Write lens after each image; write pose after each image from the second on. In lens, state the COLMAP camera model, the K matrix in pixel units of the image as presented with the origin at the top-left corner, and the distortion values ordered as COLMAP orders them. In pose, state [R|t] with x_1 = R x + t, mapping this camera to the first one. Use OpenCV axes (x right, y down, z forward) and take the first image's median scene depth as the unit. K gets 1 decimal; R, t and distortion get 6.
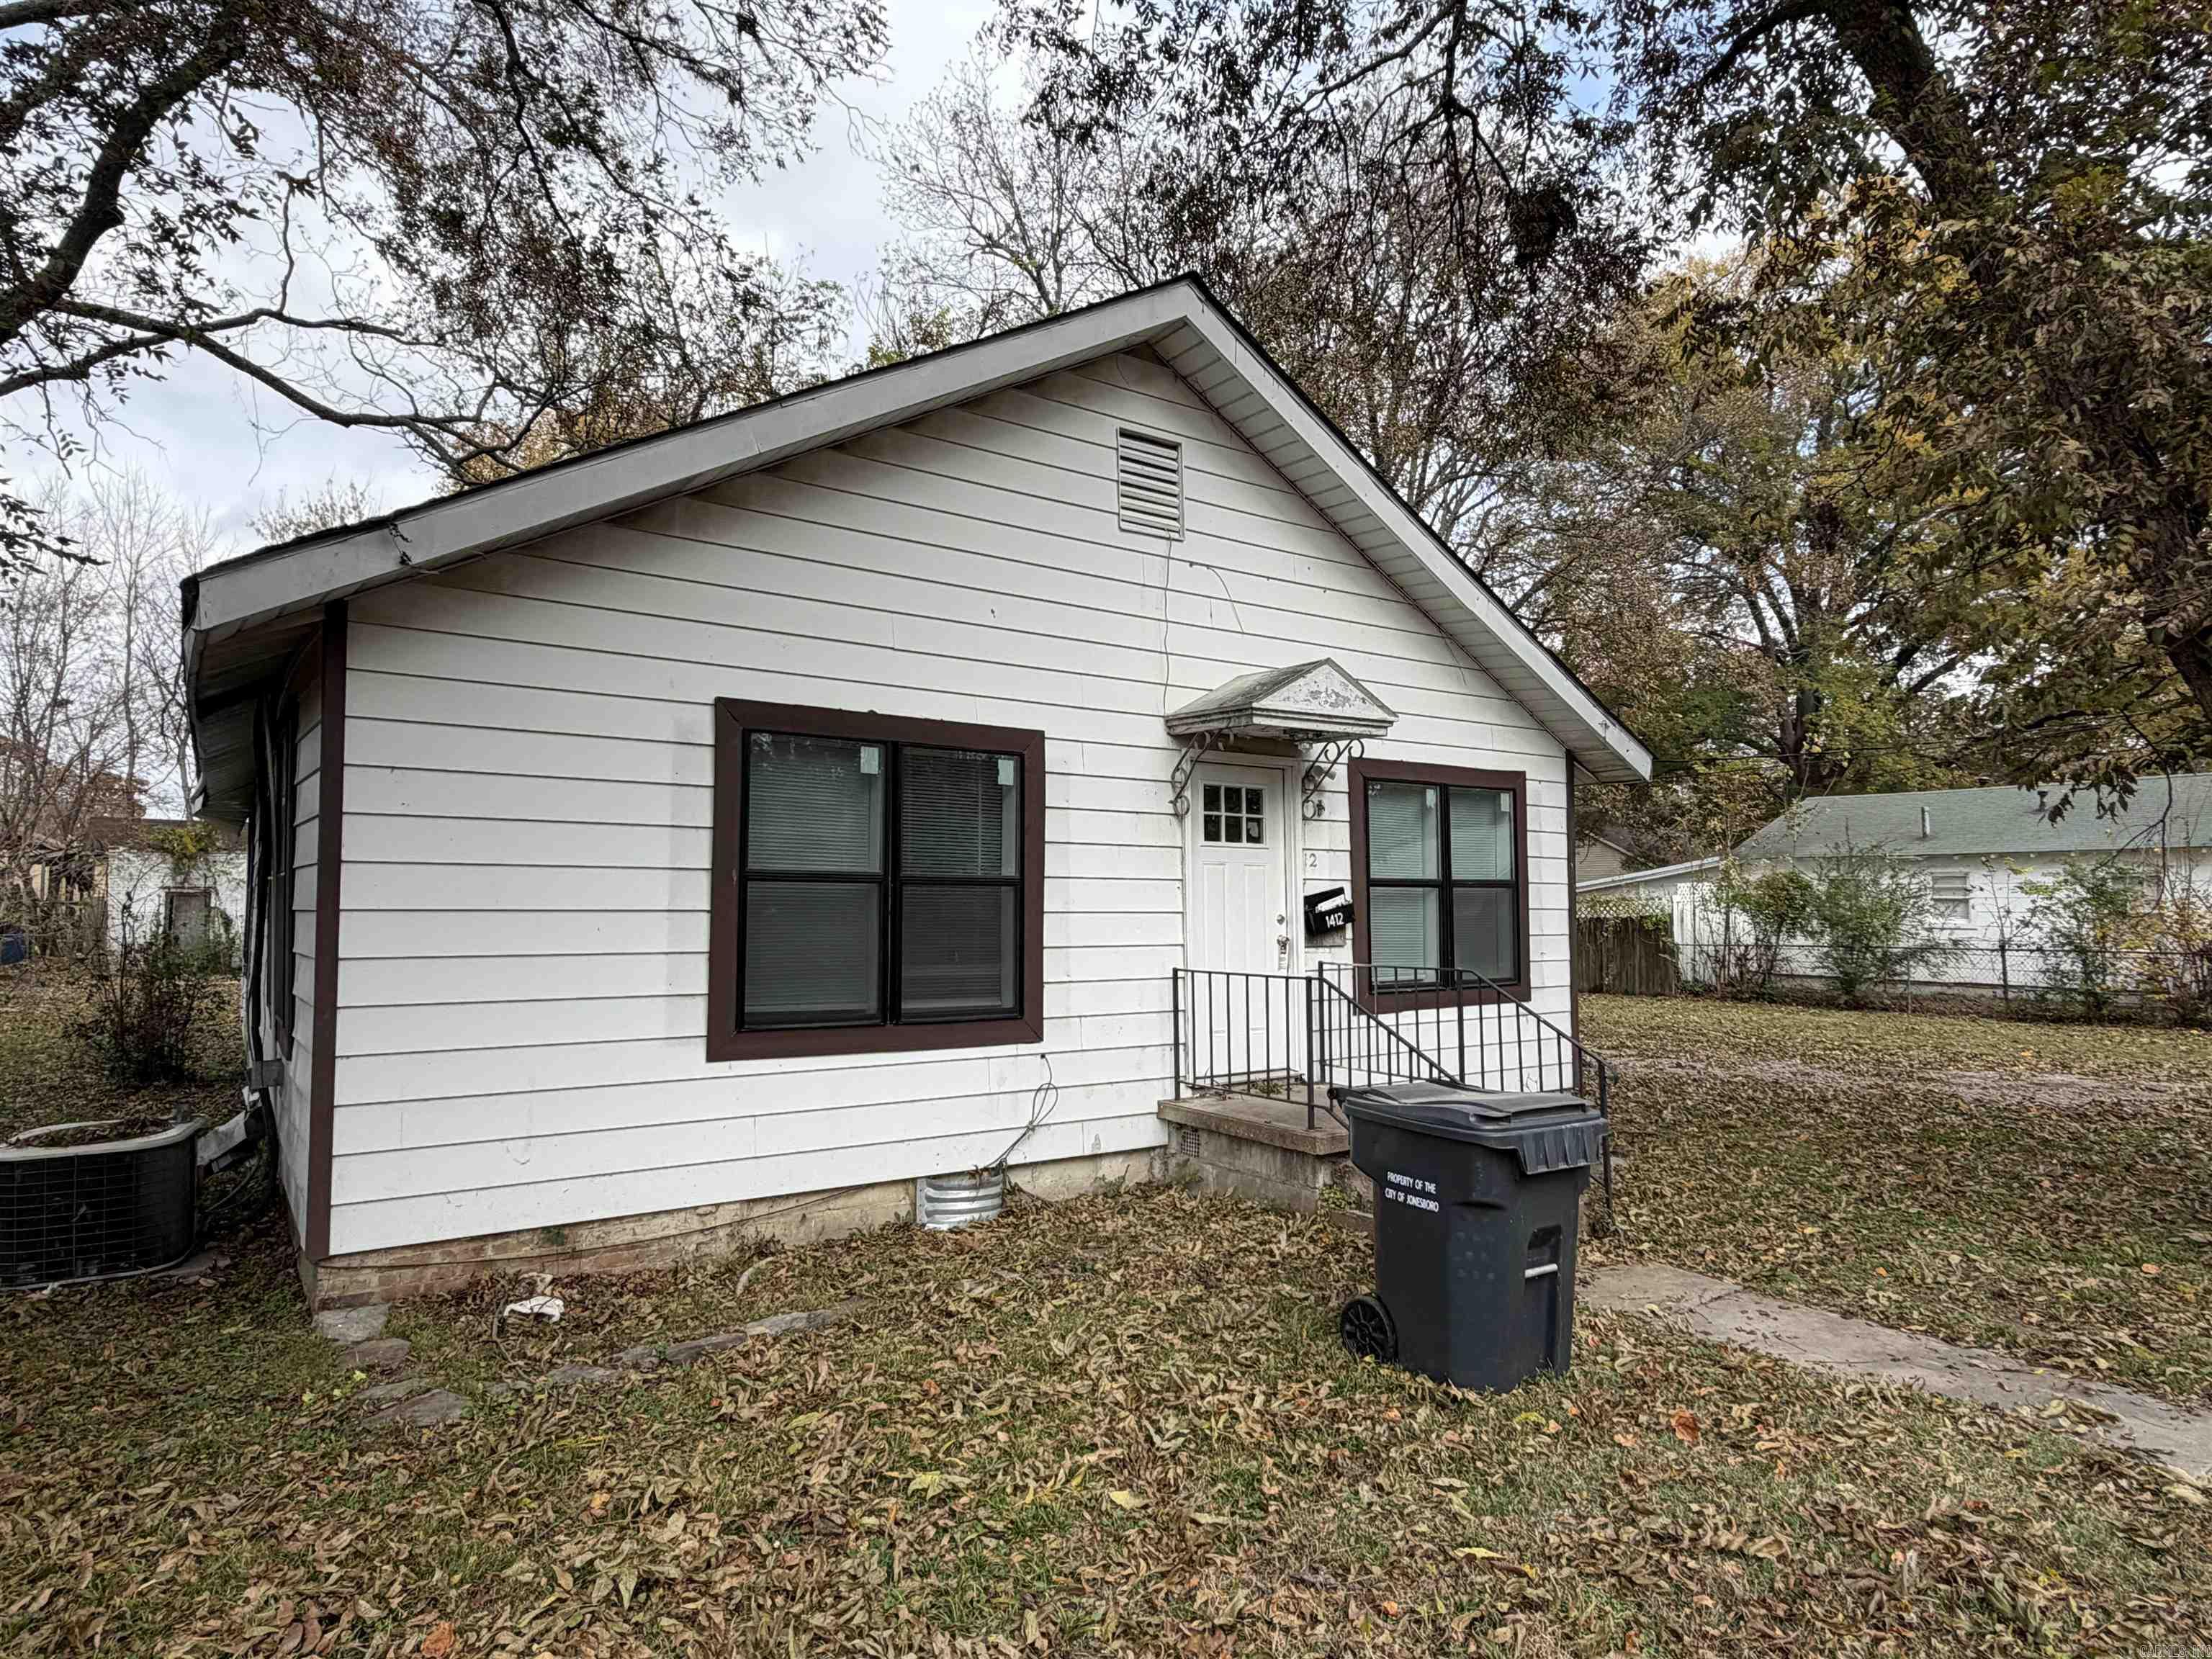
lens RADIAL K [[1234.4, 0, 1106.0], [0, 1234.4, 829.5], [0, 0, 1]] dist [0.001104, -0.000377]
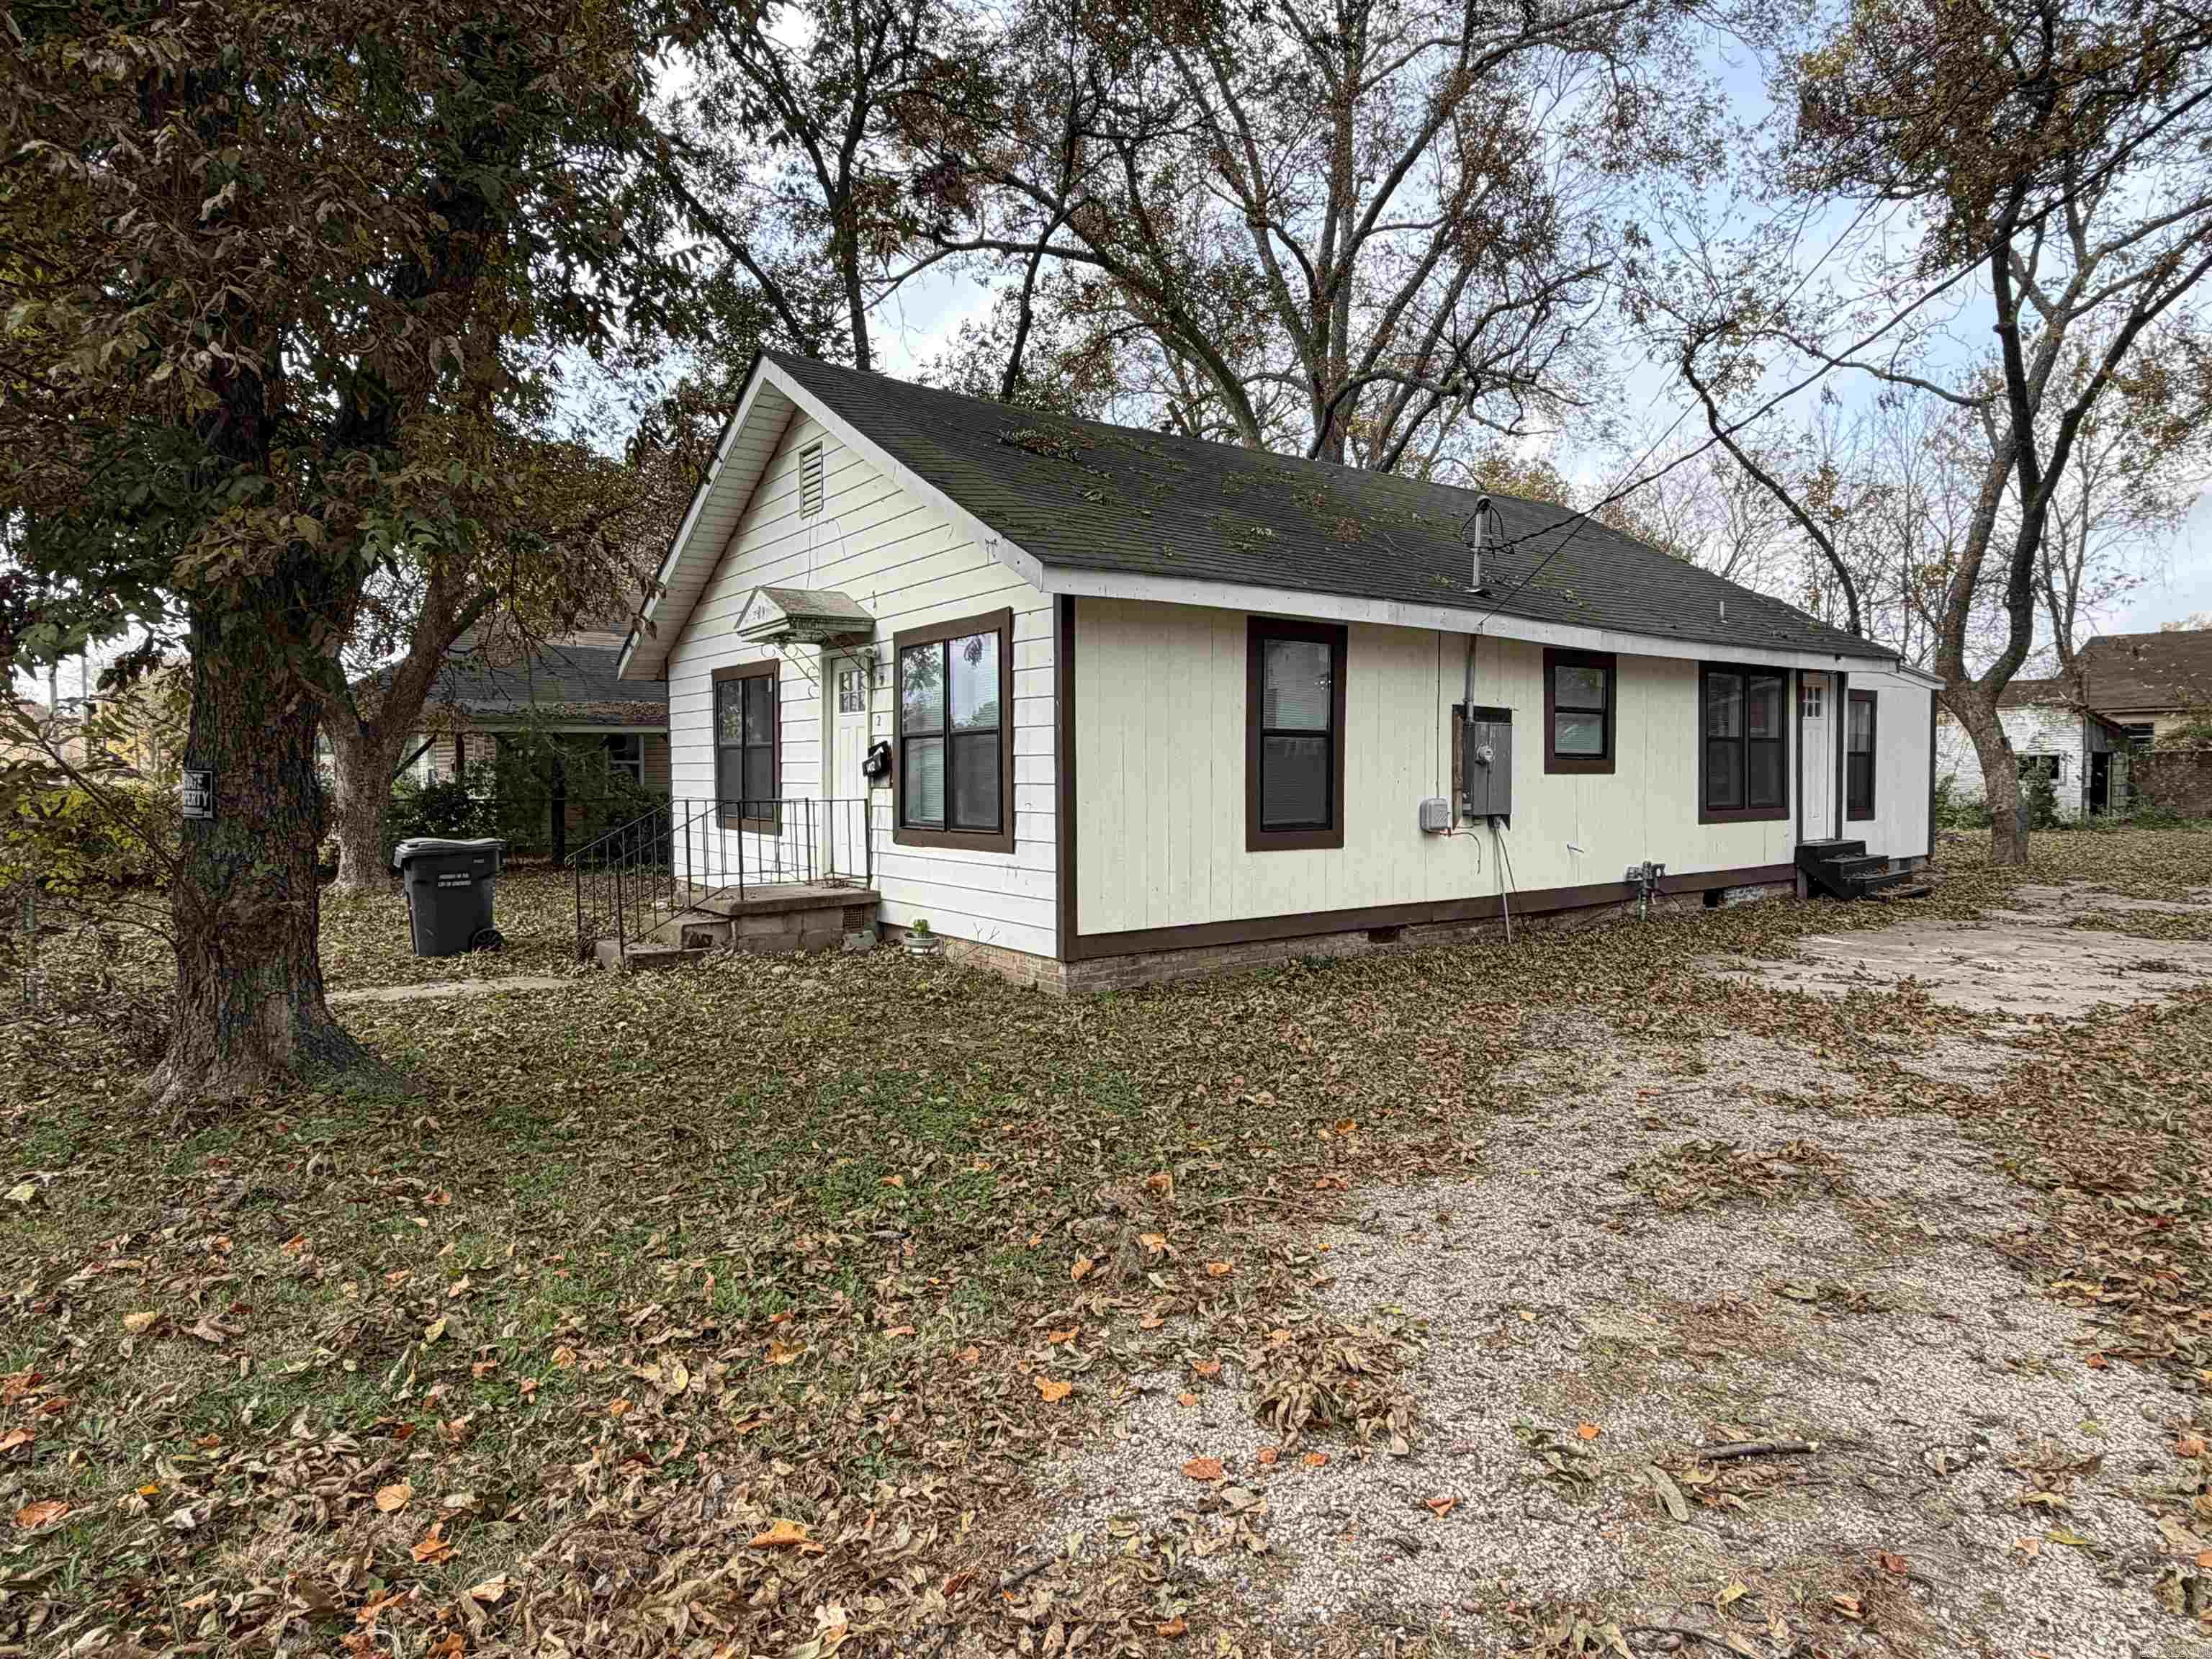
lens RADIAL K [[1256.8, 0, 1106.0], [0, 1256.8, 829.5], [0, 0, 1]] dist [-0.000581, -0.001625]
pose [[0.033713, 0.048477, -0.998255, 1.403436], [0.069238, 0.996310, 0.050721, 0.083211], [0.997030, -0.070828, 0.030233, 1.116534]]
